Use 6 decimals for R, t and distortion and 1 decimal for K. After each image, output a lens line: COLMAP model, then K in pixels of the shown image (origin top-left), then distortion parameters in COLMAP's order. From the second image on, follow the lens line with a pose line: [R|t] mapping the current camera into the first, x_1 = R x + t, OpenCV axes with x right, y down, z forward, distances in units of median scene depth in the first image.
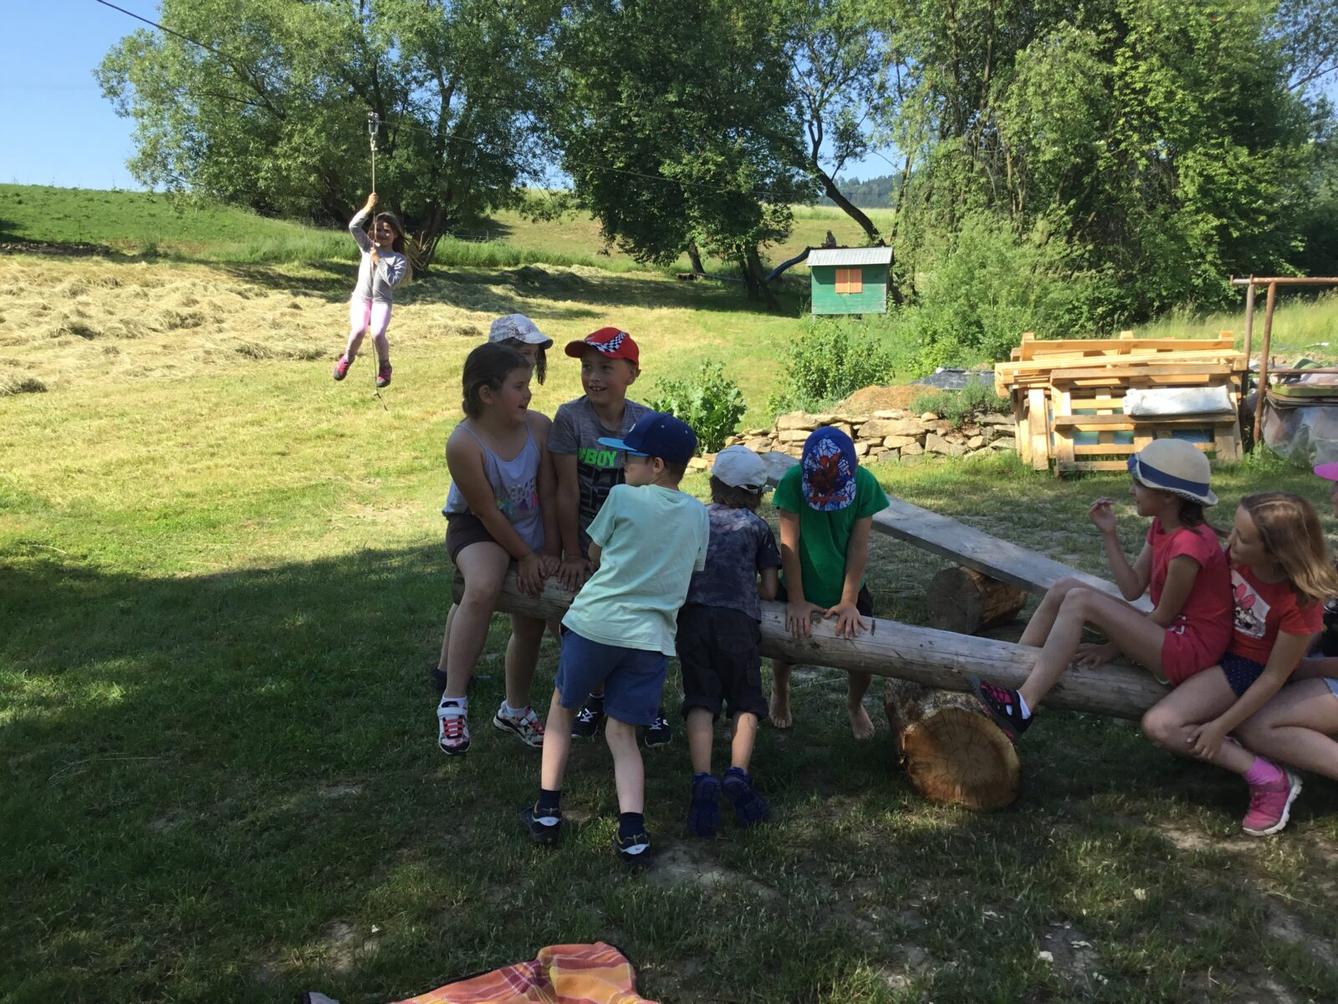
lens RADIAL K [[1208.2, 0, 669.0], [0, 1208.2, 502.0], [0, 0, 1]] dist [-0.000638, -0.136461]
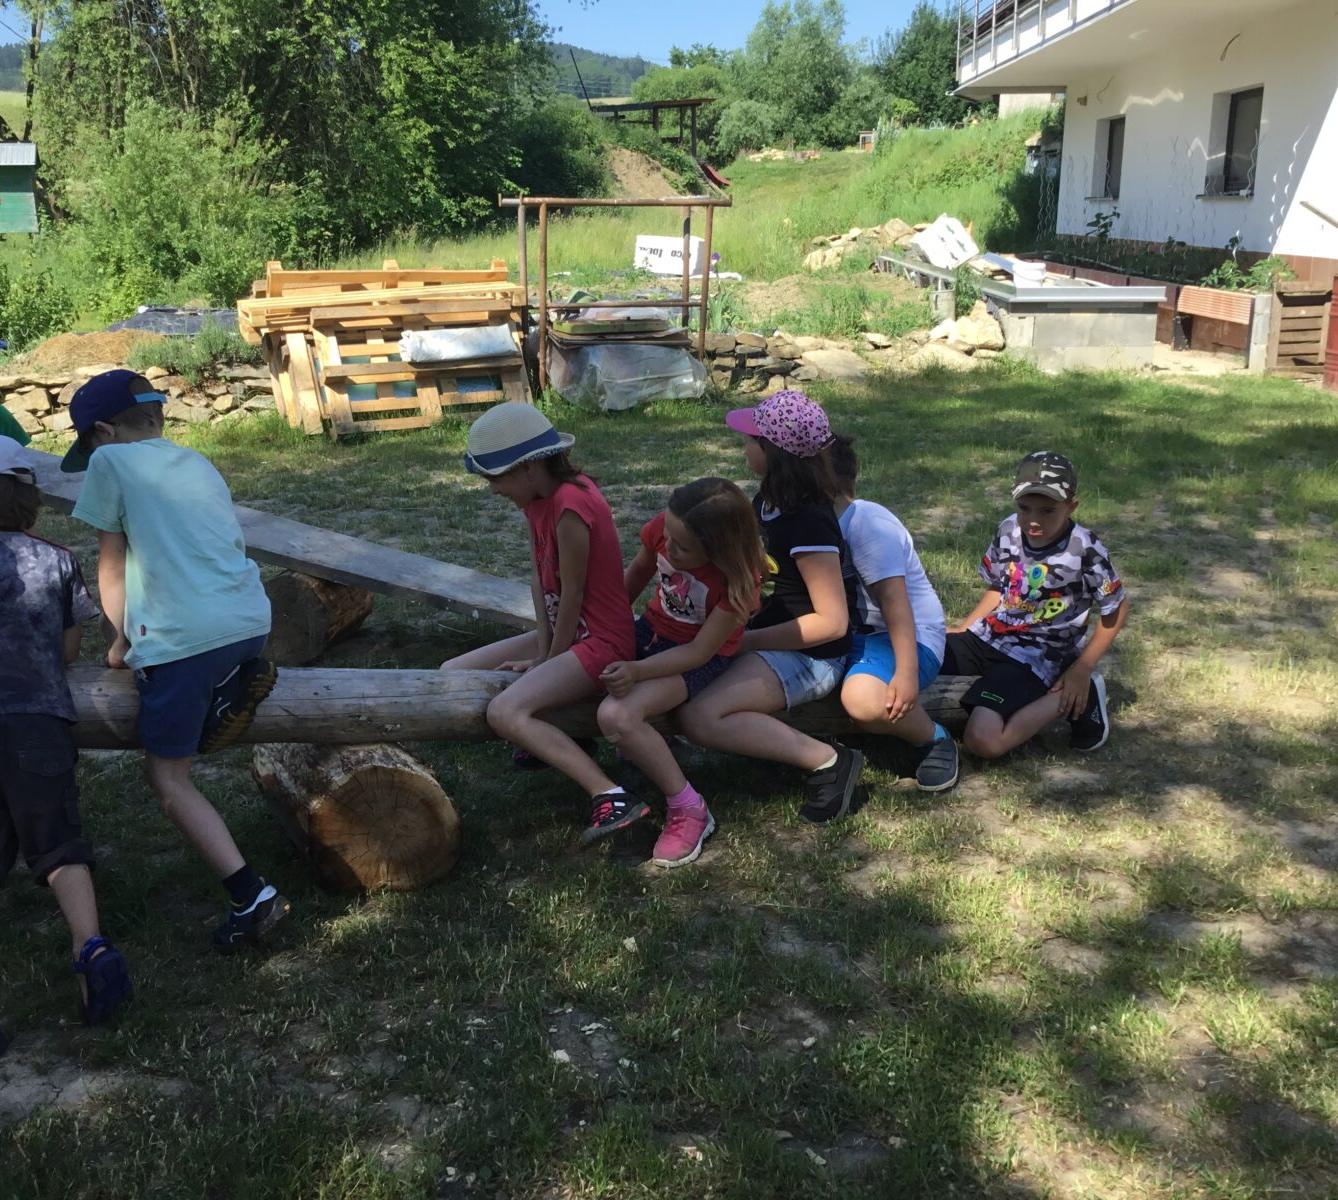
lens RADIAL K [[1376.3, 0, 669.0], [0, 1376.3, 600.0], [0, 0, 1]] dist [0.093267, -0.265362]
pose [[0.804056, -0.136244, 0.578733, -0.053629], [0.075880, 0.988946, 0.127393, -0.016152], [-0.589691, -0.058516, 0.805506, 0.096552]]
